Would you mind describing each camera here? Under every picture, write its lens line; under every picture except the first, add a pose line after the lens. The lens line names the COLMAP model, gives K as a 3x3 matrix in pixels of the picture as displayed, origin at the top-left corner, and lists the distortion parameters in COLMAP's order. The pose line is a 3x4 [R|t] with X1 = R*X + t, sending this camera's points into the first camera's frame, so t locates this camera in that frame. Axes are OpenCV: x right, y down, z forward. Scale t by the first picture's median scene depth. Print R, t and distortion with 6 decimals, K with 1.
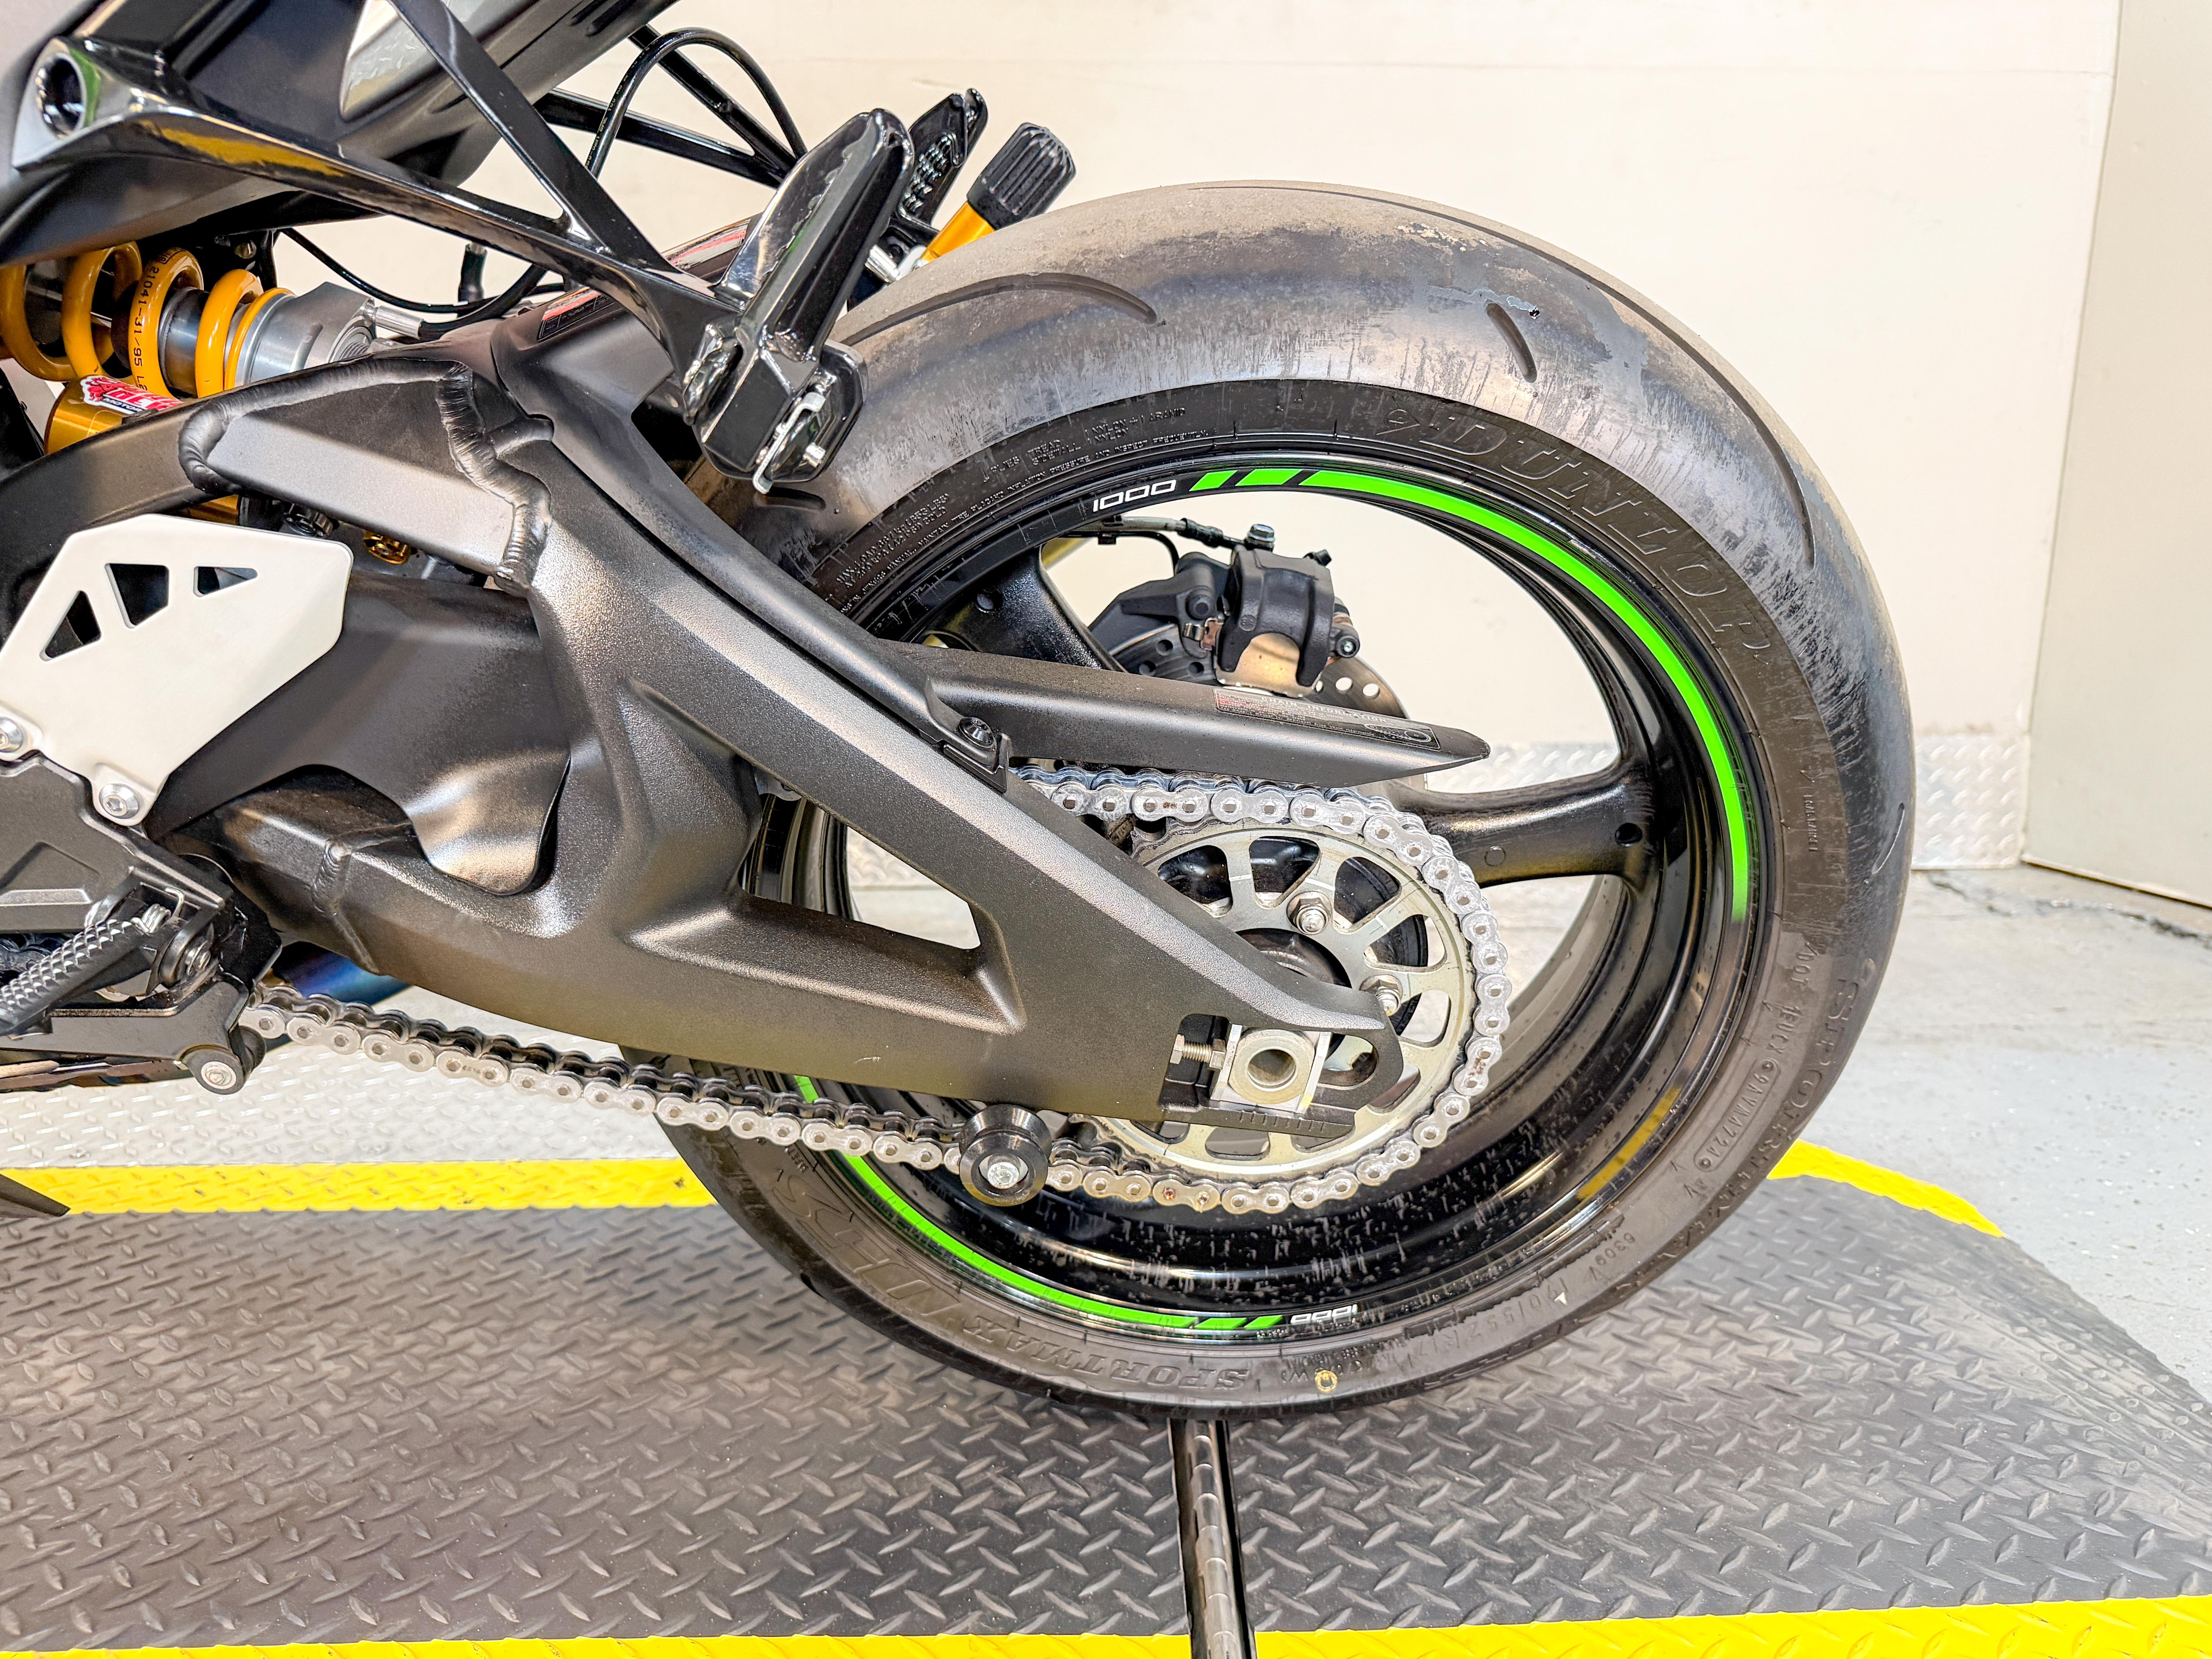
lens RADIAL K [[1599.6, 0, 1106.0], [0, 1599.6, 829.5], [0, 0, 1]] dist [-0.052051, 0.052327]
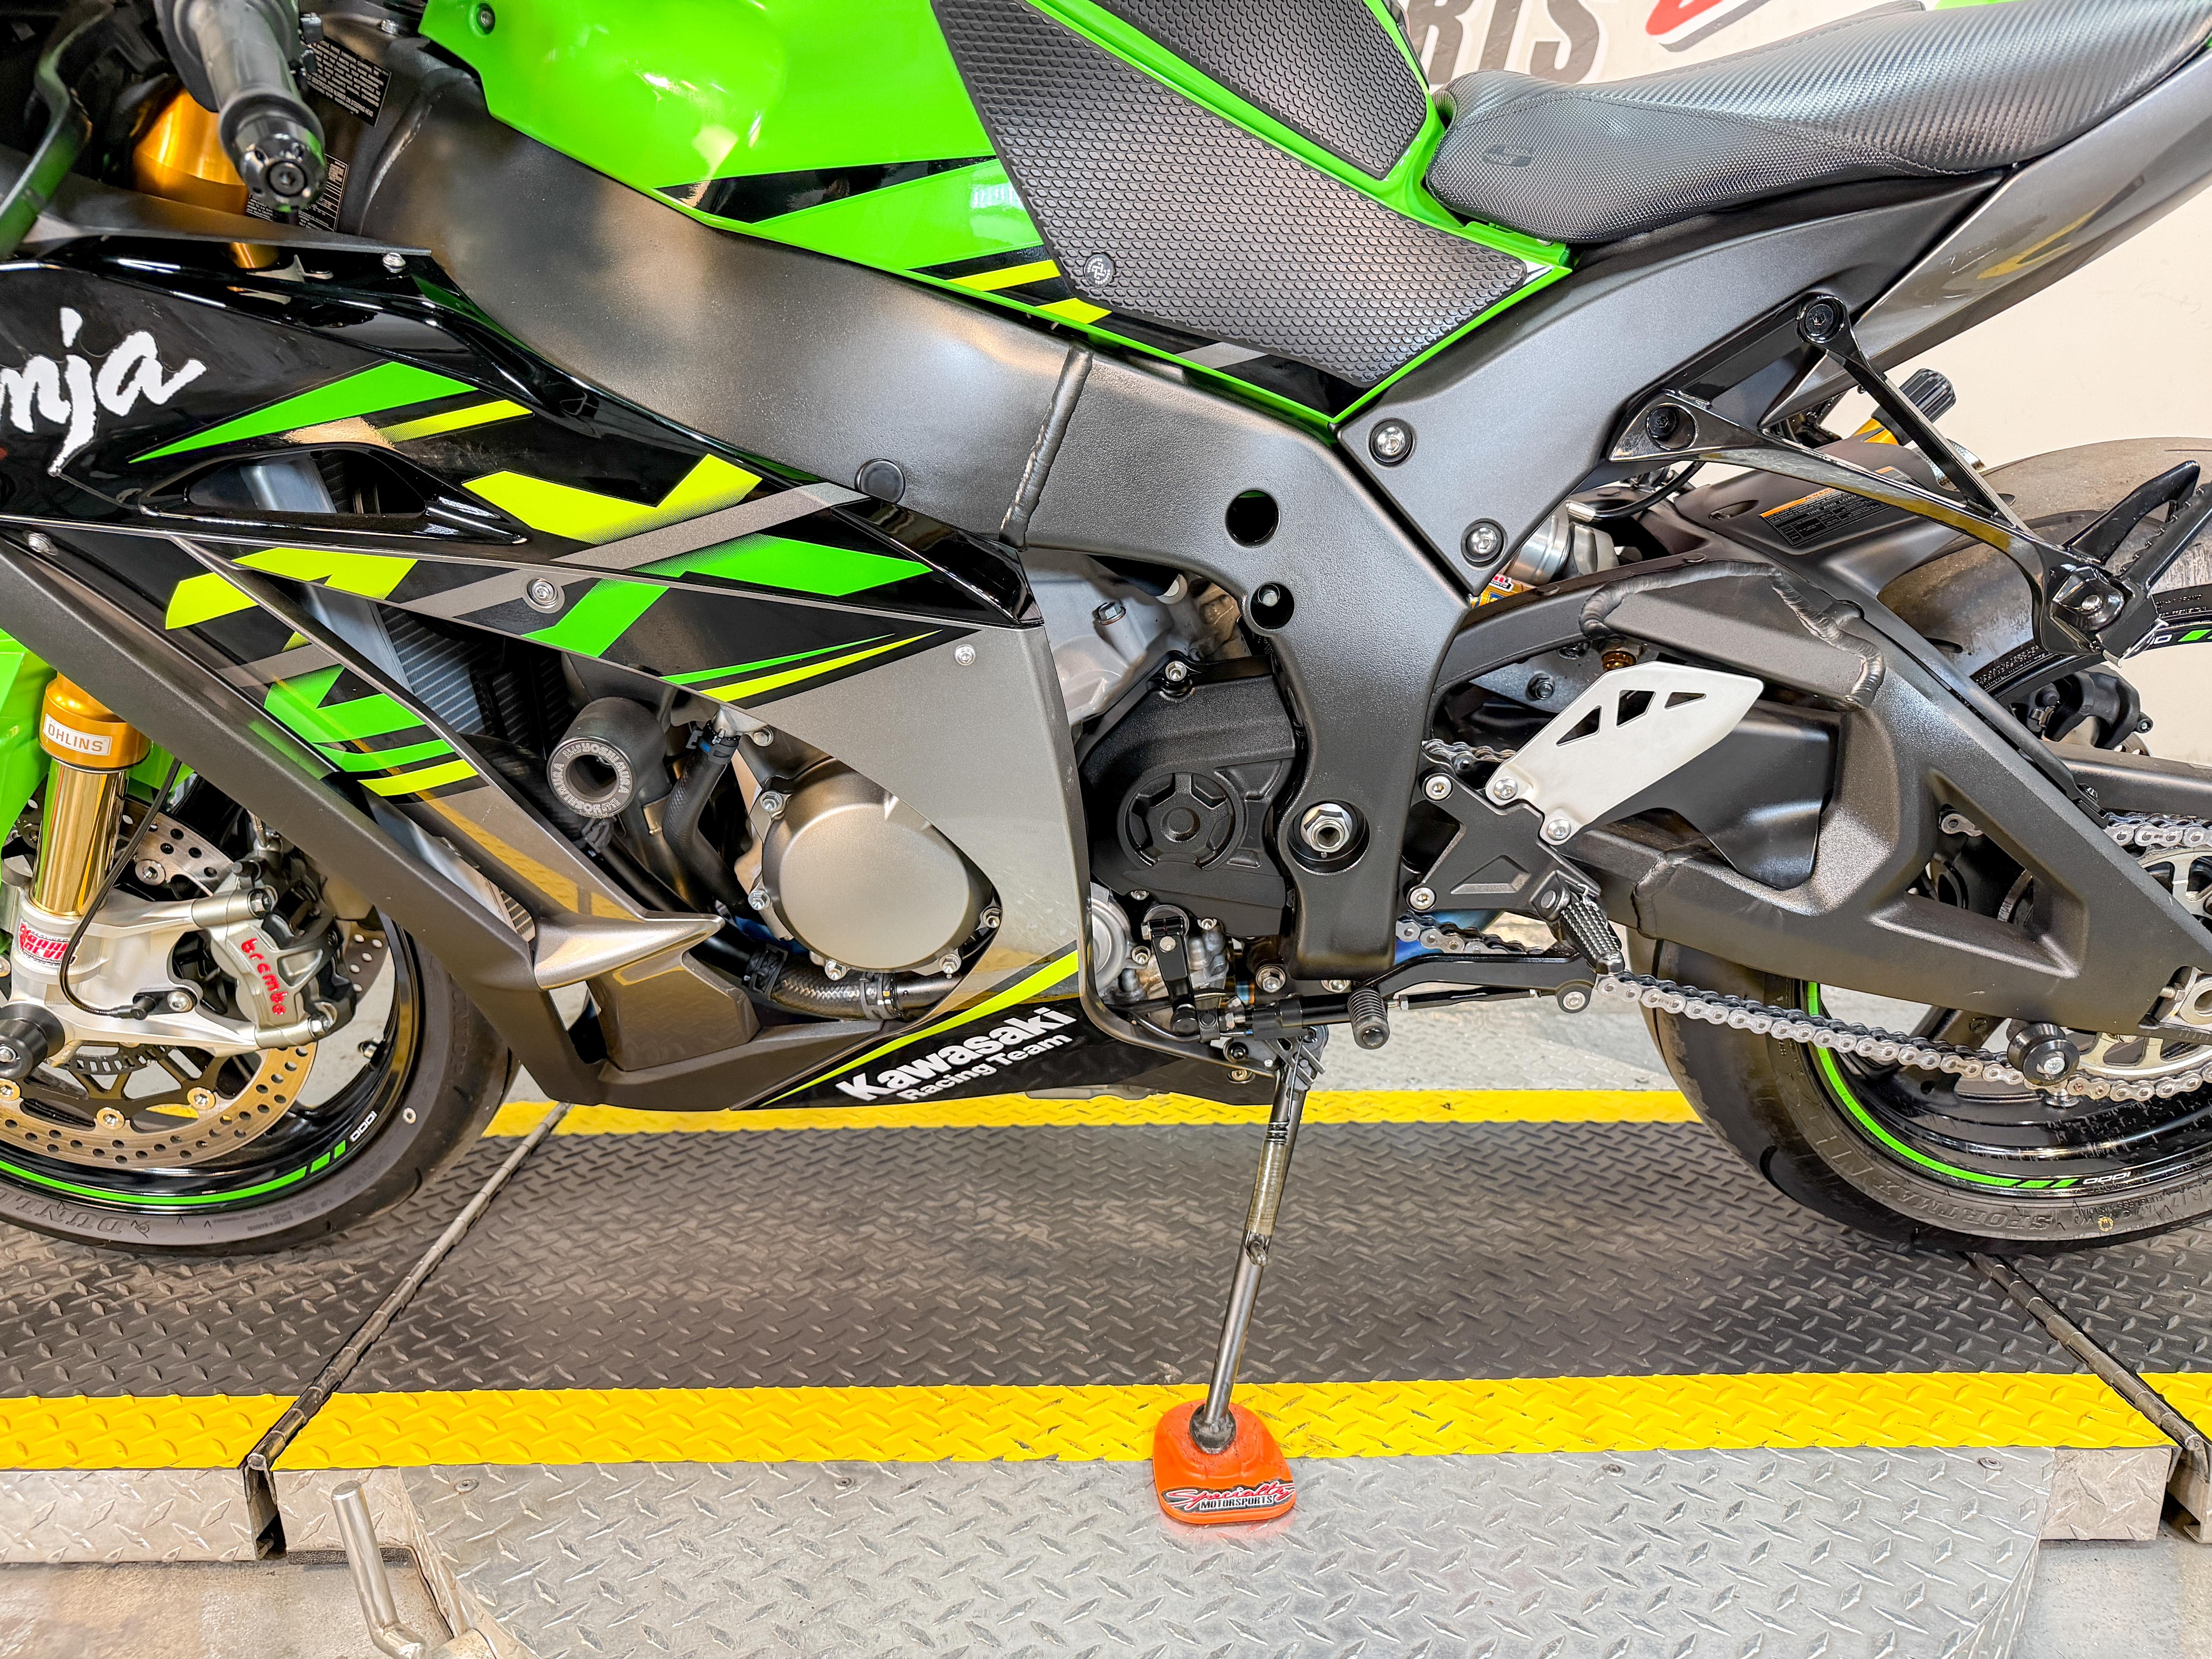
lens RADIAL K [[1542.2, 0, 1104.0], [0, 1542.2, 850.0], [0, 0, 1]] dist [-0.024912, 0.020694]
pose [[0.999944, 0.006766, -0.008146, -0.883242], [-0.006669, 0.999909, 0.011769, -0.010887], [0.008225, -0.011714, 0.999898, -0.477088]]
